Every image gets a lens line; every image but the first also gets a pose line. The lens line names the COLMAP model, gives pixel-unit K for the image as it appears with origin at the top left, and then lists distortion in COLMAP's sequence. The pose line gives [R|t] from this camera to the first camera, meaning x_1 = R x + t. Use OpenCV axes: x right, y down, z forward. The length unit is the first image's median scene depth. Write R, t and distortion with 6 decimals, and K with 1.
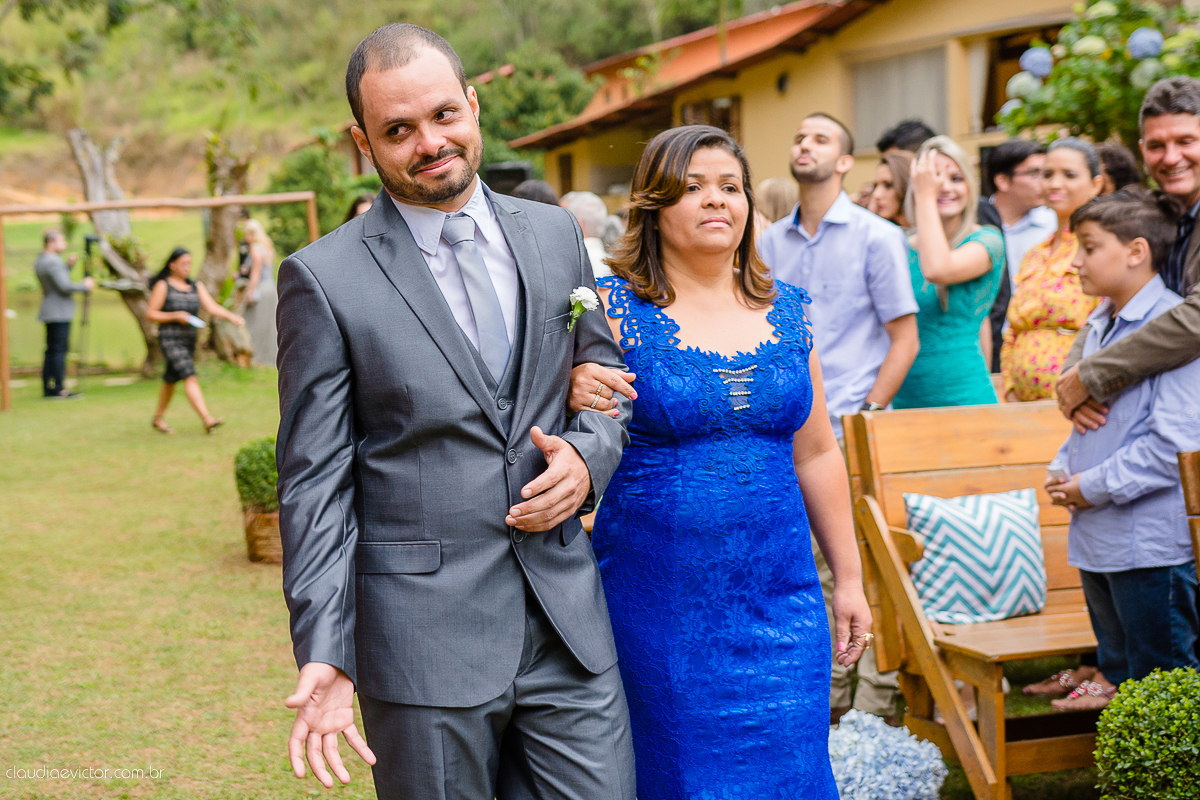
lens RADIAL K [[1933.6, 0, 600.0], [0, 1933.6, 400.0], [0, 0, 1]] dist [-0.112562, 0.204331]
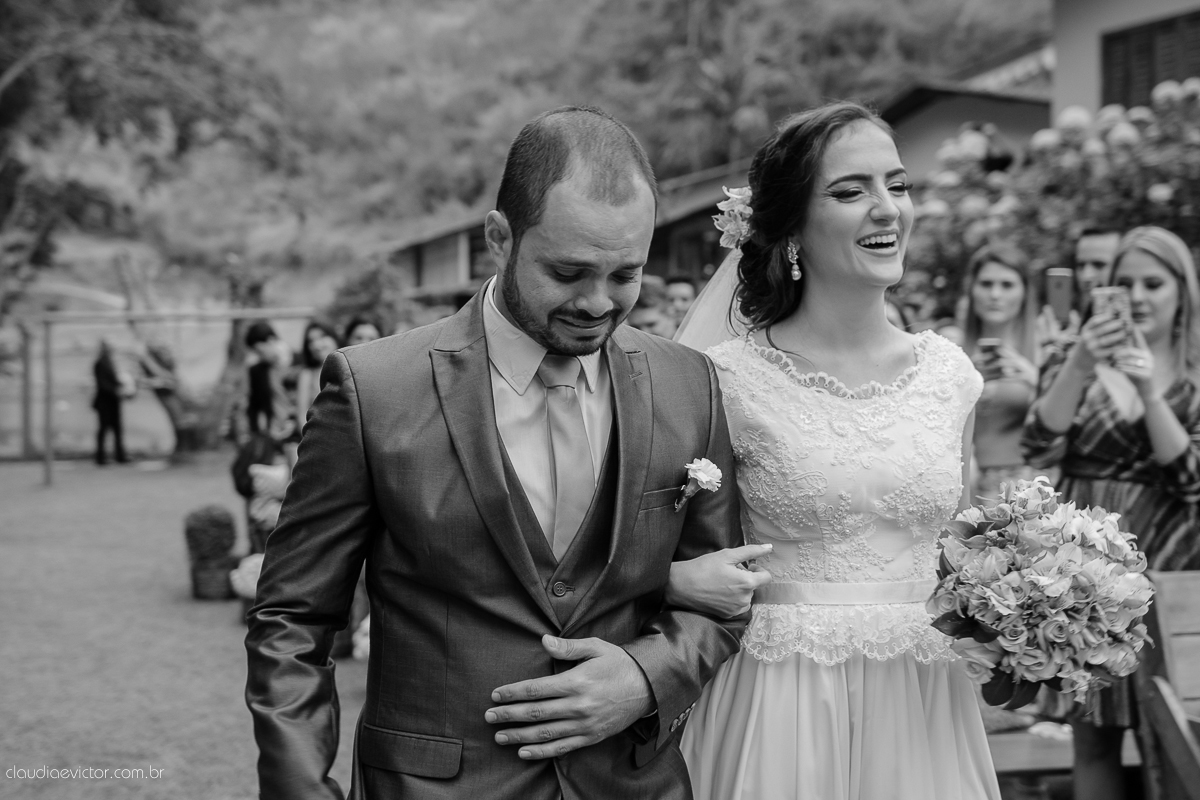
lens RADIAL K [[1933.6, 0, 600.0], [0, 1933.6, 400.0], [0, 0, 1]] dist [-0.112562, 0.204331]
pose [[0.997616, 0.030119, -0.062084, 0.083943], [-0.033573, 0.997902, -0.055352, 0.006025], [0.060287, 0.057304, 0.996535, -0.140001]]
